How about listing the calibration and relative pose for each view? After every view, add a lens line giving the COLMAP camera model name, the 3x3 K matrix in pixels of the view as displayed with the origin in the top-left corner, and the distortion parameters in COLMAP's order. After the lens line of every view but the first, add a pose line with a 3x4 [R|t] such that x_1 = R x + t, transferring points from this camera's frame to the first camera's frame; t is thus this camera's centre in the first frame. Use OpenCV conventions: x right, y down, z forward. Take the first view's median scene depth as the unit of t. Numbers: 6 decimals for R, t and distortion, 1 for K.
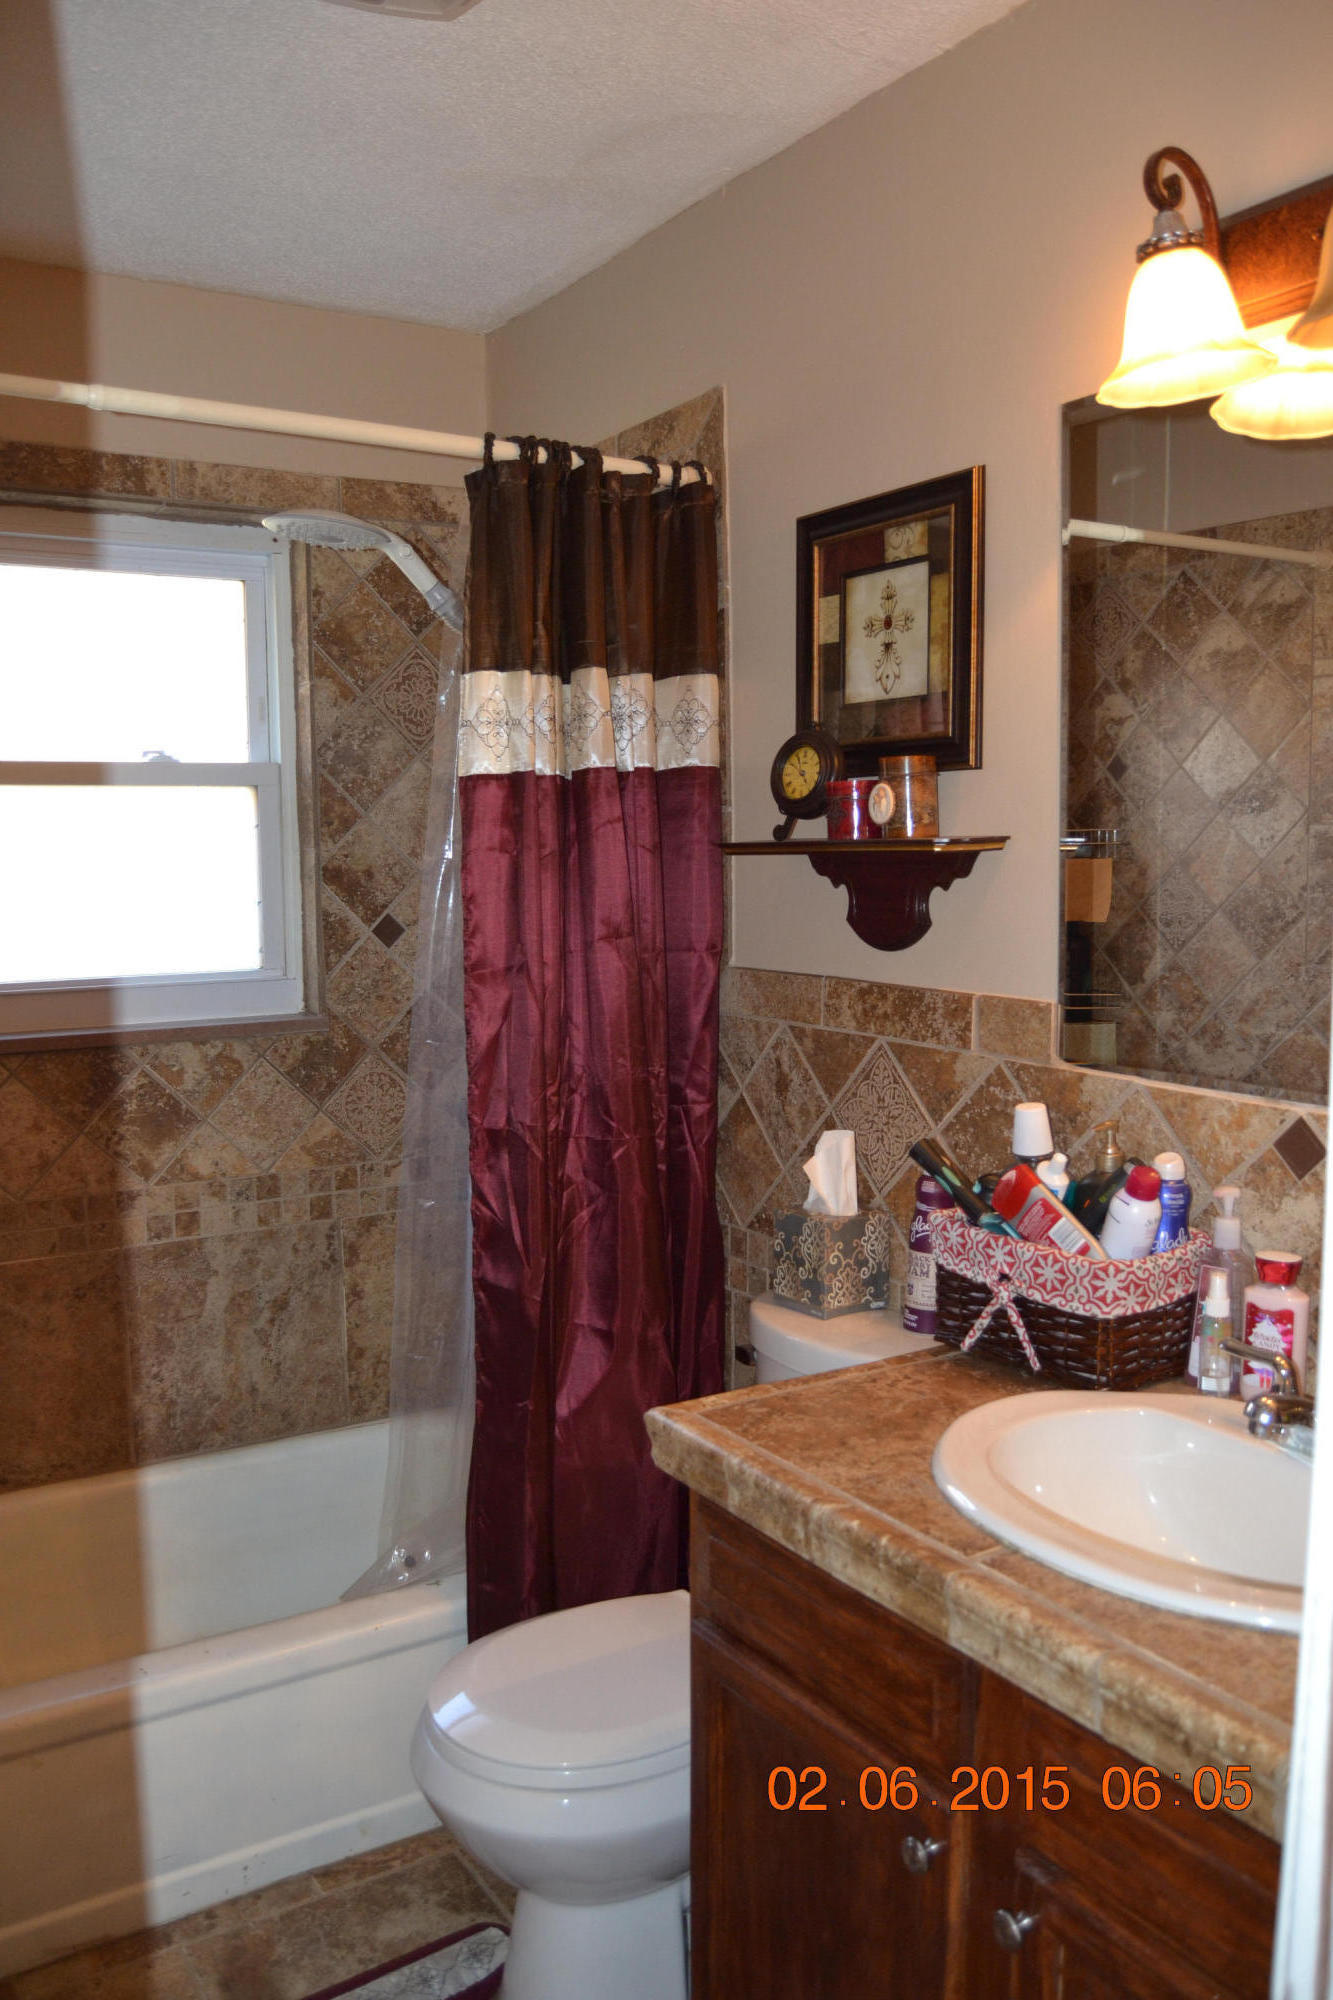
lens RADIAL K [[1603.6, 0, 668.4], [0, 1603.6, 1003.6], [0, 0, 1]] dist [-0.099822, 0.038640]
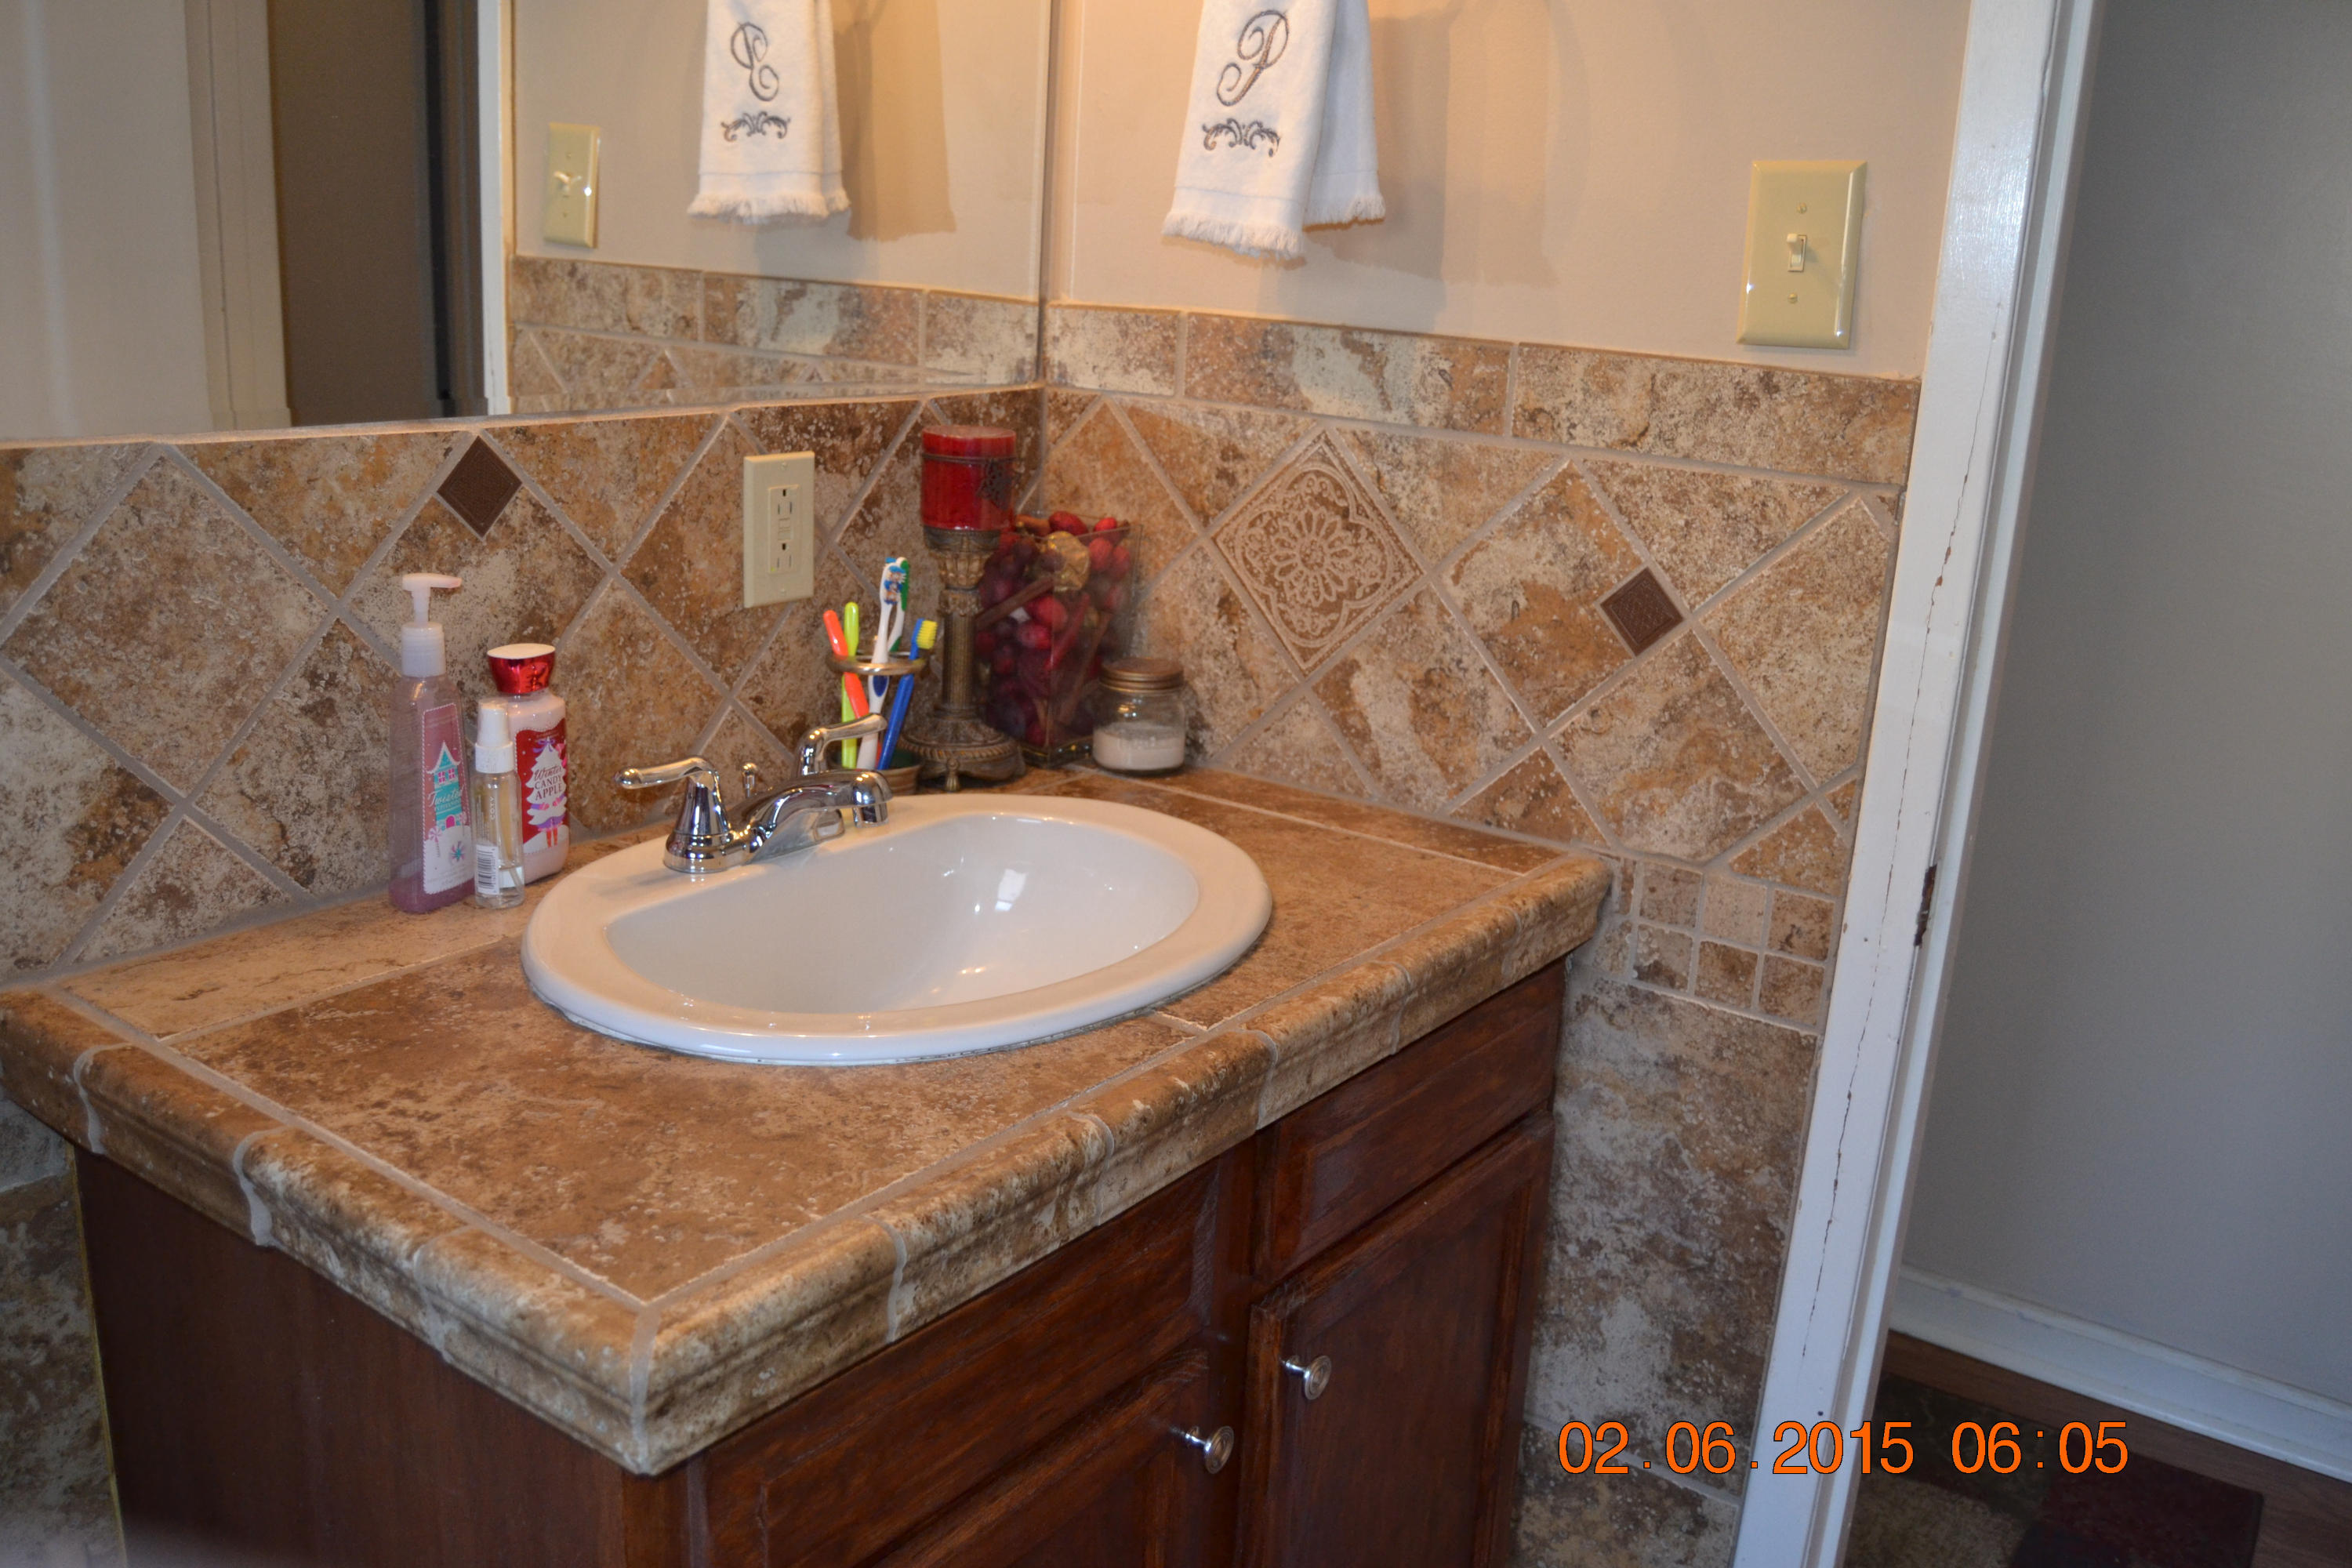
lens RADIAL K [[1954.4, 0, 1180.4], [0, 1954.4, 781.4], [0, 0, 1]] dist [-0.092384, 0.034267]
pose [[-0.366712, -0.265887, 0.891530, -0.432564], [0.036948, 0.953372, 0.299529, -0.019463], [-0.929600, 0.142781, -0.339789, 0.982128]]
